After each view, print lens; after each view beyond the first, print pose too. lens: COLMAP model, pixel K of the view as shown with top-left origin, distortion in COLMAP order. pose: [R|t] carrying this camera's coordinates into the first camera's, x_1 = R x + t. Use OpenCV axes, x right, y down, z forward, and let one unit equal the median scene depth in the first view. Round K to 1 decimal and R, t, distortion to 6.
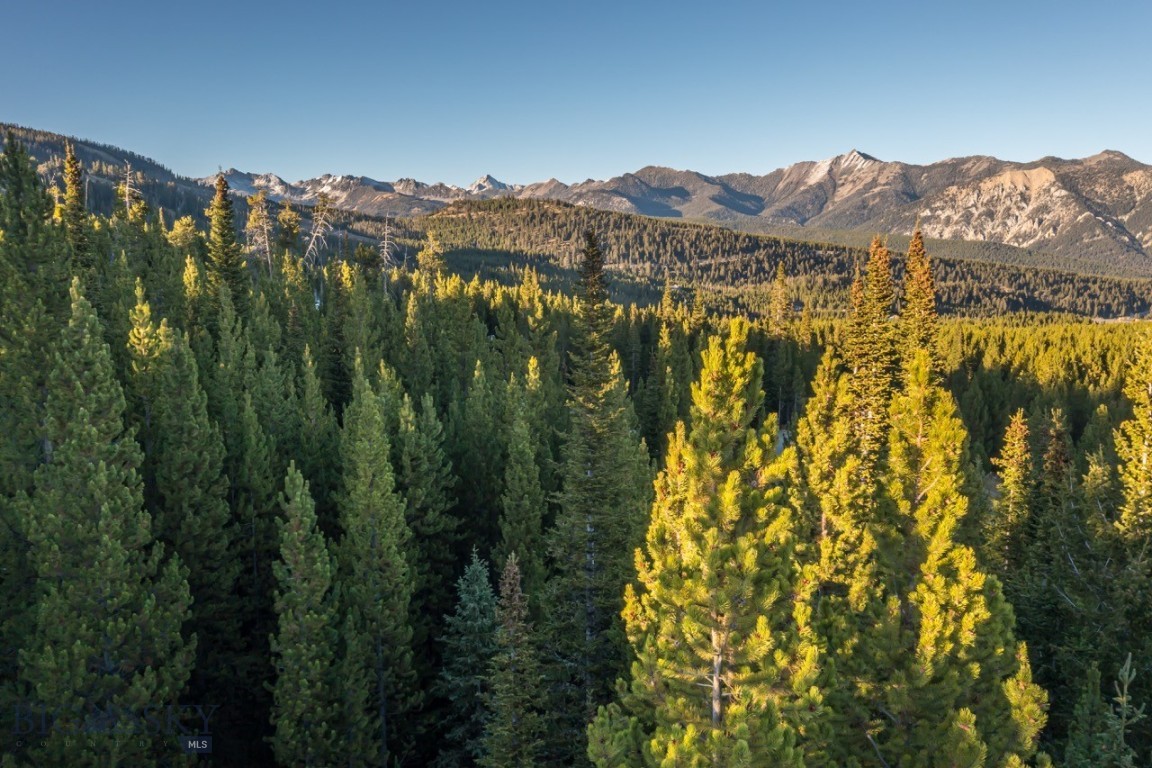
lens RADIAL K [[905.0, 0, 576.0], [0, 905.0, 384.0], [0, 0, 1]] dist [-0.018823, 0.005446]
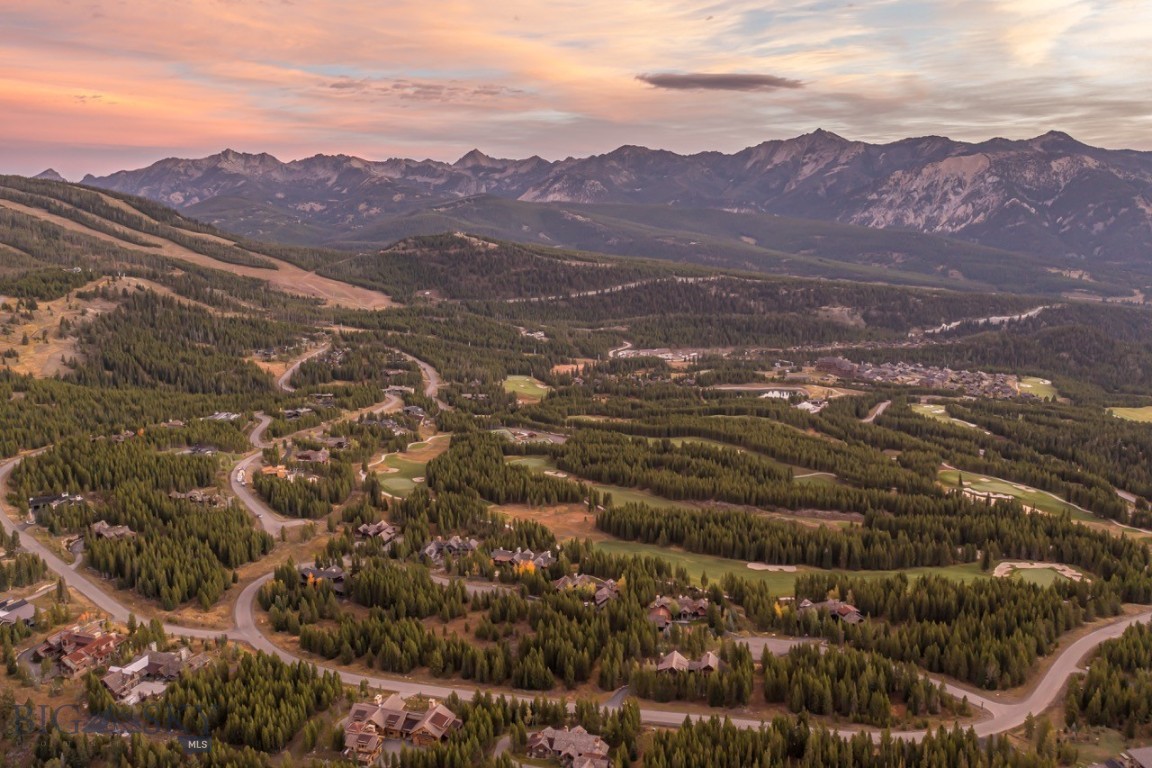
lens RADIAL K [[905.0, 0, 576.0], [0, 905.0, 384.0], [0, 0, 1]] dist [-0.018823, 0.005446]
pose [[0.999953, -0.009177, -0.003173, 0.043147], [0.009313, 0.998894, 0.046083, -0.023159], [0.002746, -0.046111, 0.998933, -0.104975]]
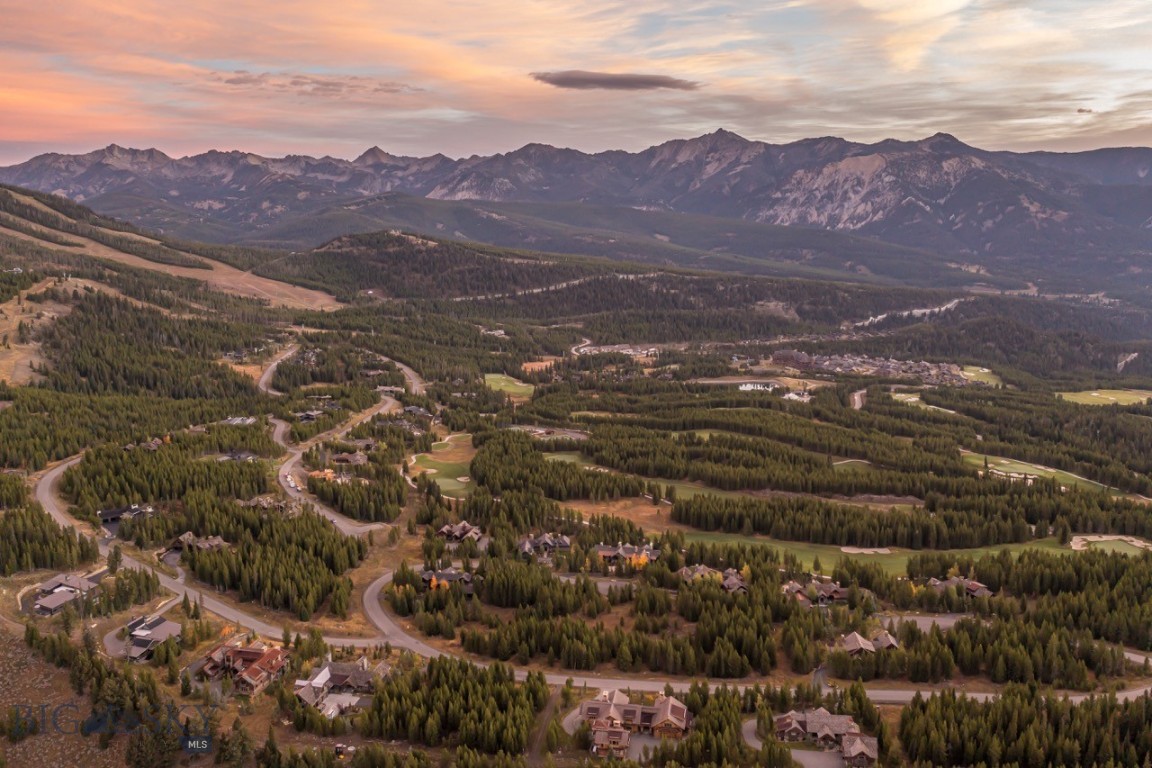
lens RADIAL K [[905.0, 0, 576.0], [0, 905.0, 384.0], [0, 0, 1]] dist [-0.018823, 0.005446]
pose [[0.993573, -0.030538, 0.108996, 0.018023], [0.025240, 0.998447, 0.049667, -0.023079], [-0.110344, -0.046597, 0.992801, -0.103845]]
